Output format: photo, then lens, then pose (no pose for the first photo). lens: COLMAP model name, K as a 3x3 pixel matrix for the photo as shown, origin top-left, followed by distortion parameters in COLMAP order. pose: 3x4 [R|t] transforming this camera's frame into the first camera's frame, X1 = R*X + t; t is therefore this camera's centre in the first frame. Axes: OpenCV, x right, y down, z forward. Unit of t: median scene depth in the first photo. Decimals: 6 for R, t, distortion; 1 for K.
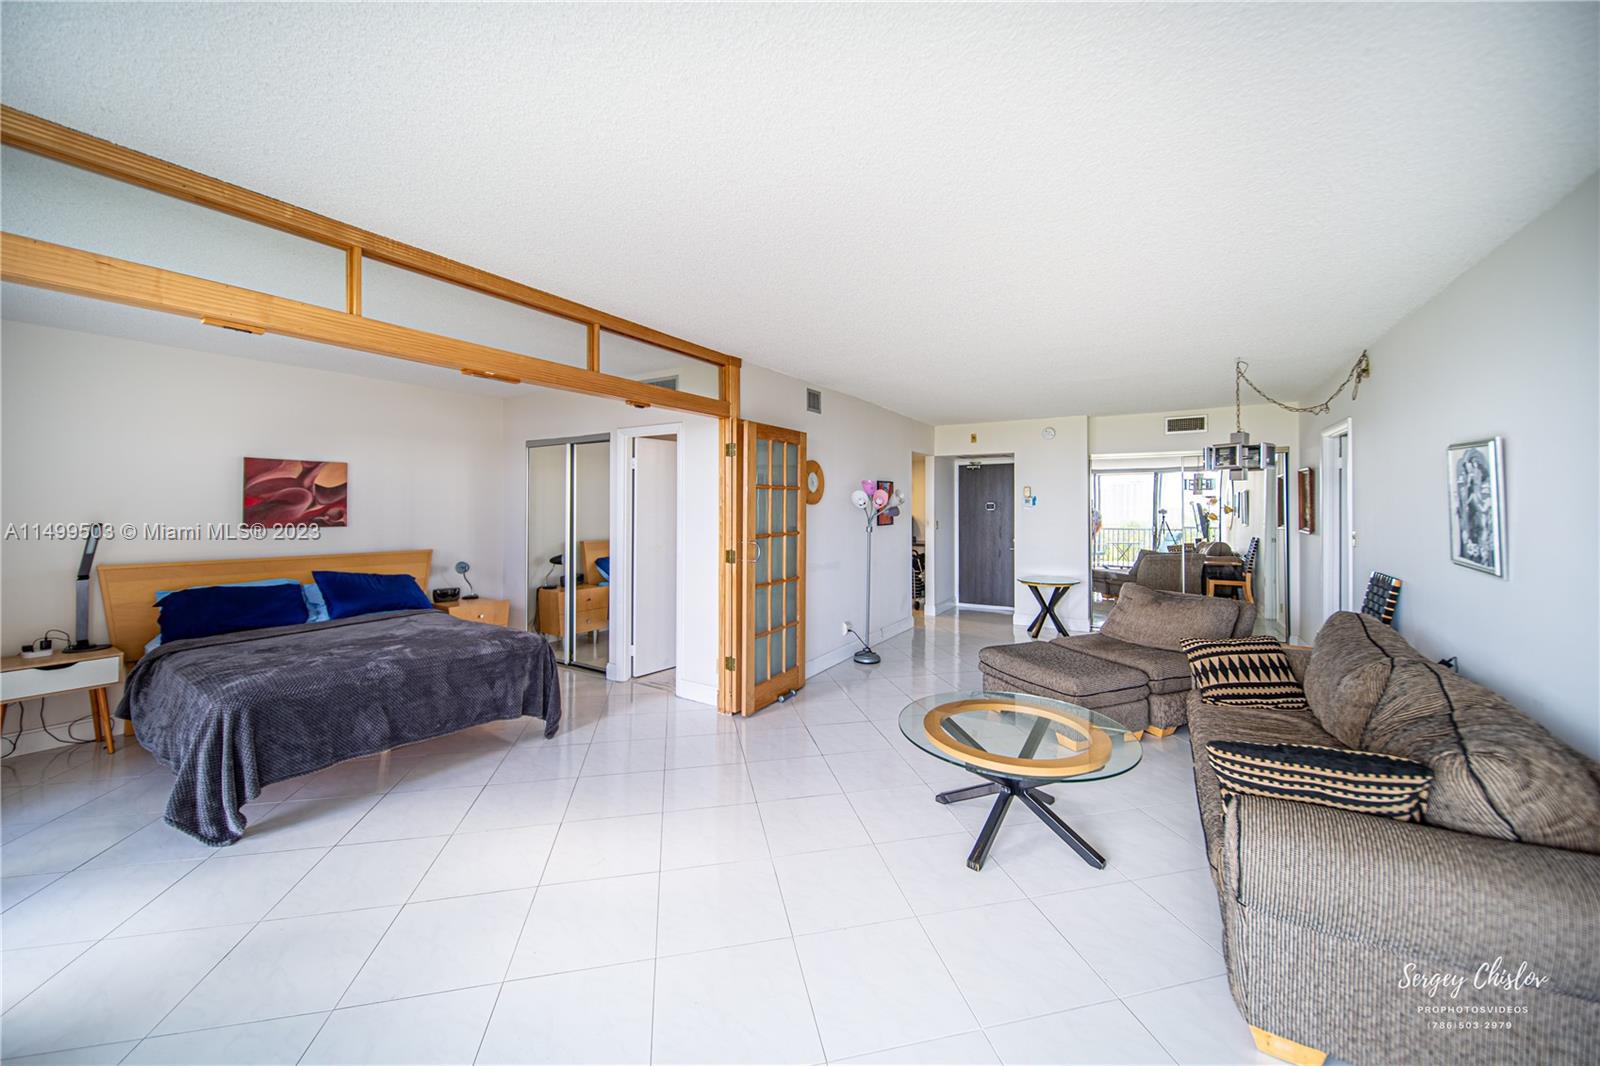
lens RADIAL K [[562.0, 0, 810.5], [0, 562.0, 495.1], [0, 0, 1]] dist [0.000311, -0.000023]
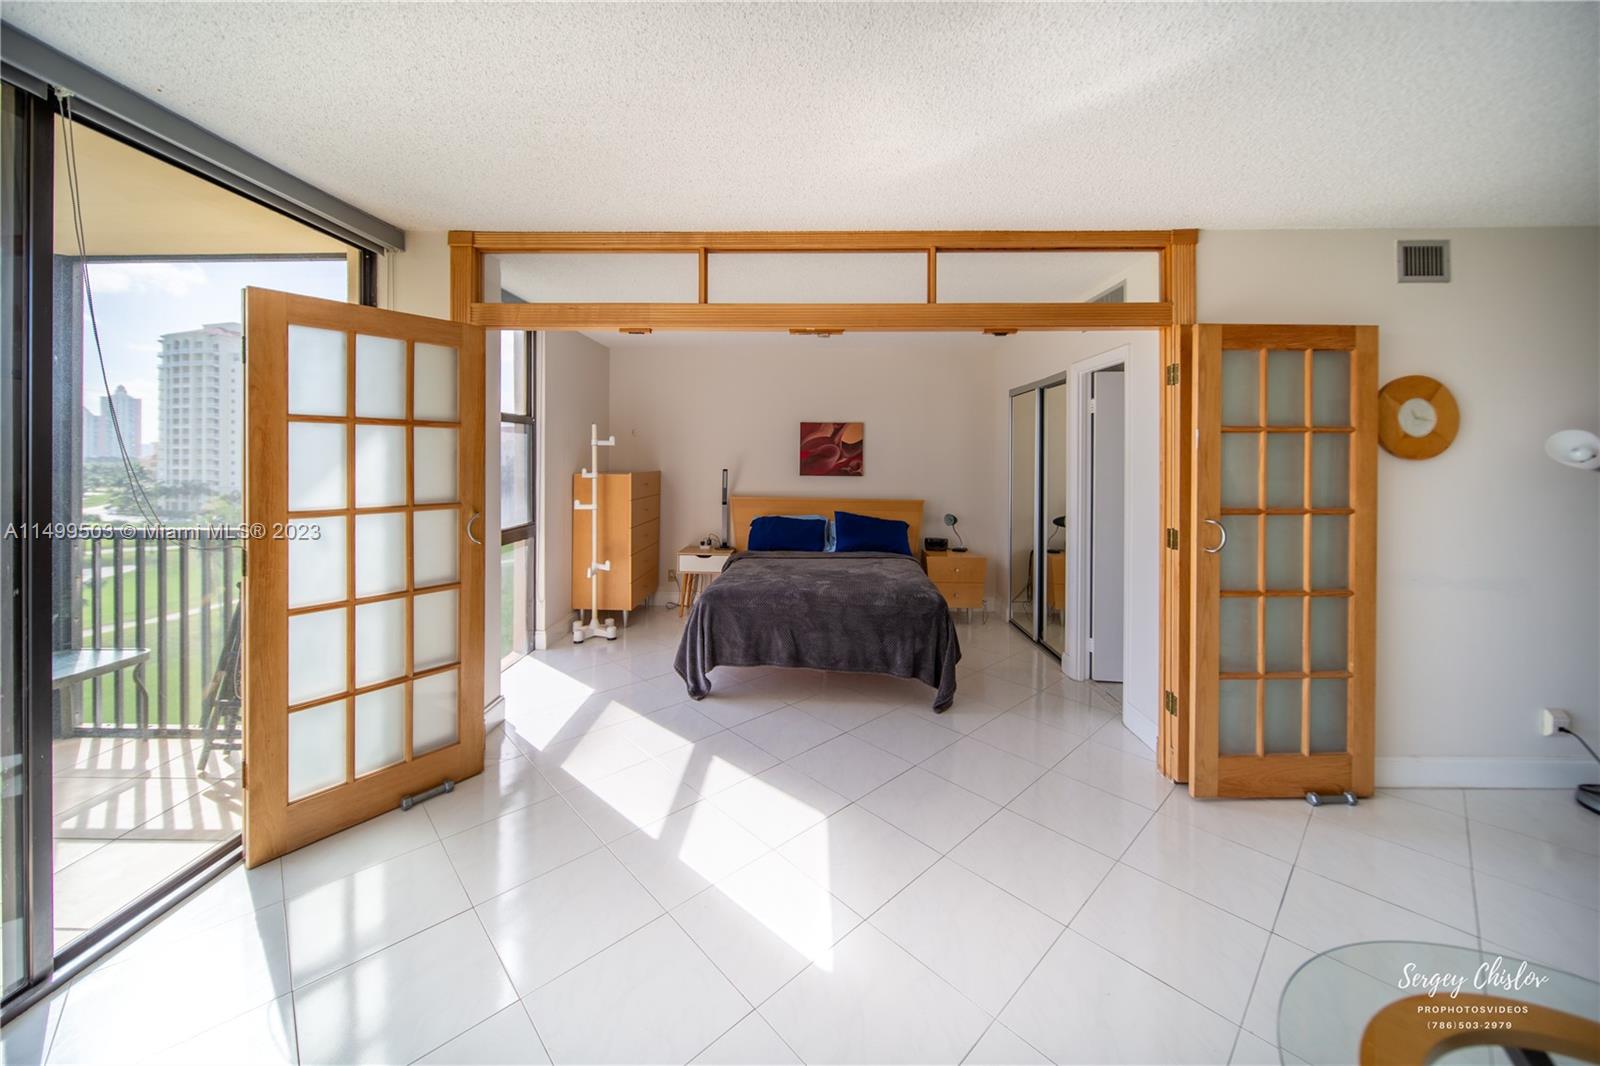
lens RADIAL K [[597.1, 0, 803.5], [0, 597.1, 458.5], [0, 0, 1]] dist [-0.000608, -0.000125]
pose [[0.512720, 0.003593, -0.858548, 0.221452], [0.010853, 0.999884, 0.010666, 0.003700], [0.858487, -0.014787, 0.512622, 0.267513]]
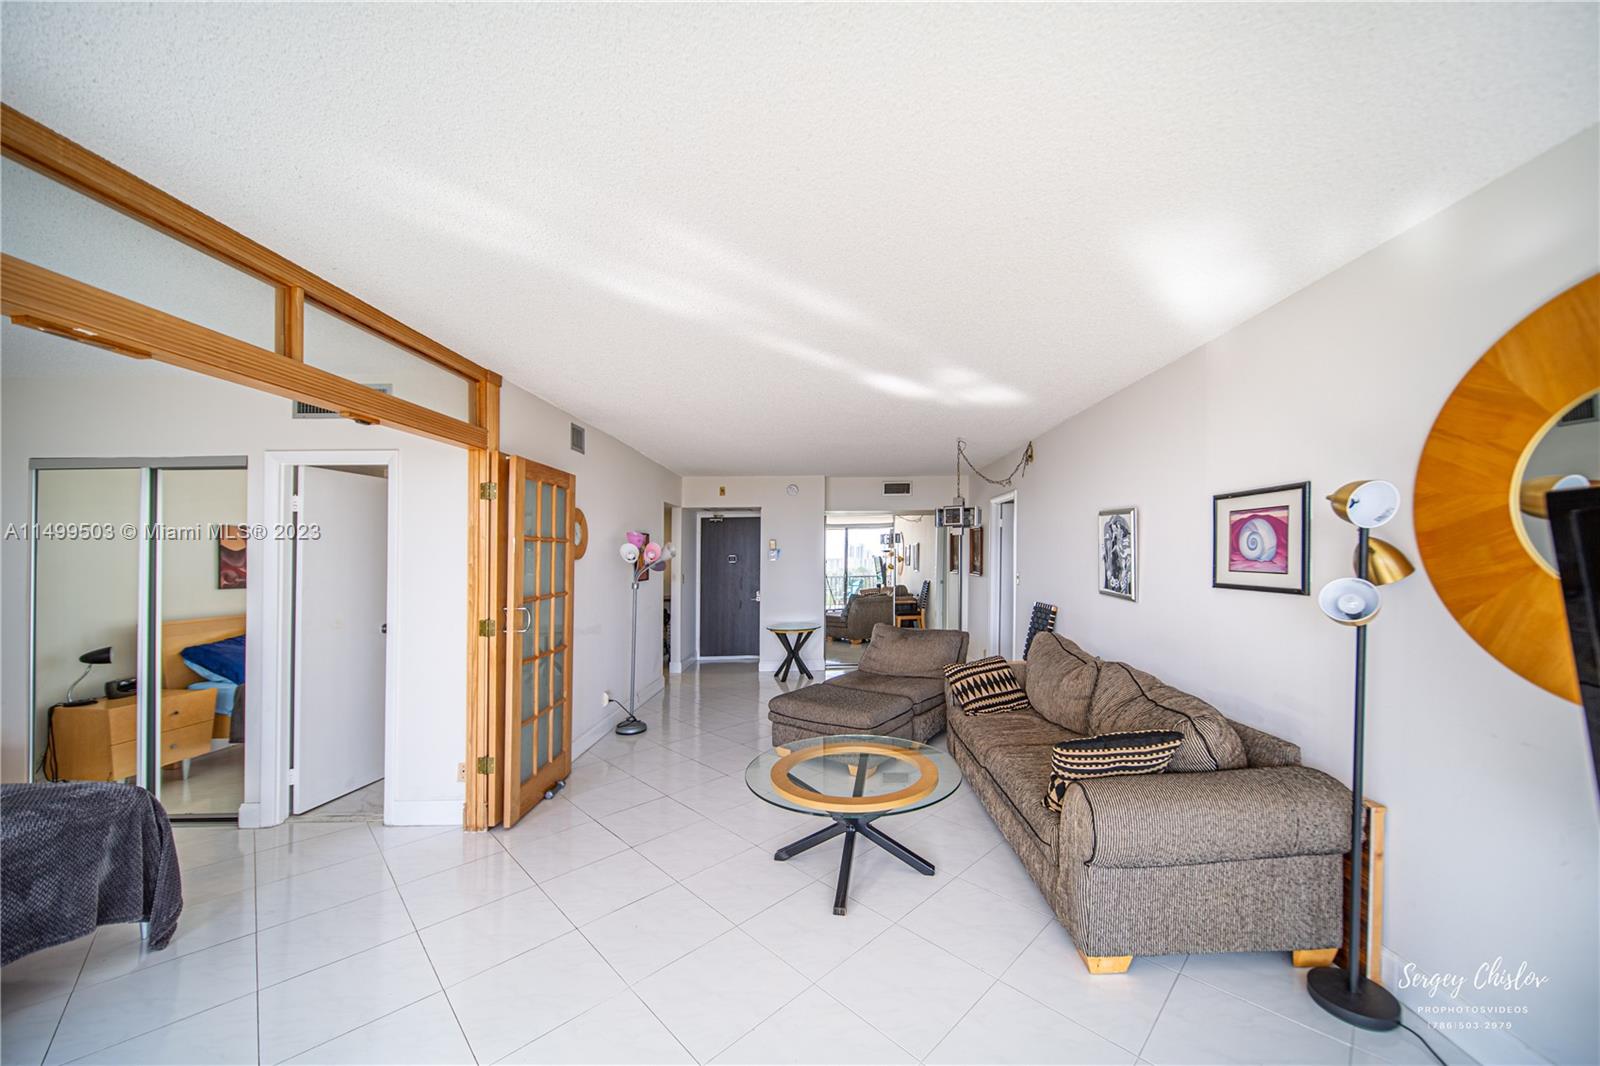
lens RADIAL K [[563.5, 0, 824.5], [0, 563.5, 550.3], [0, 0, 1]] dist [-0.000470, -0.000162]
pose [[0.845917, -0.006389, 0.533277, -0.157518], [0.004130, 0.999977, 0.005430, -0.000668], [-0.533299, -0.002391, 0.845923, 0.086948]]
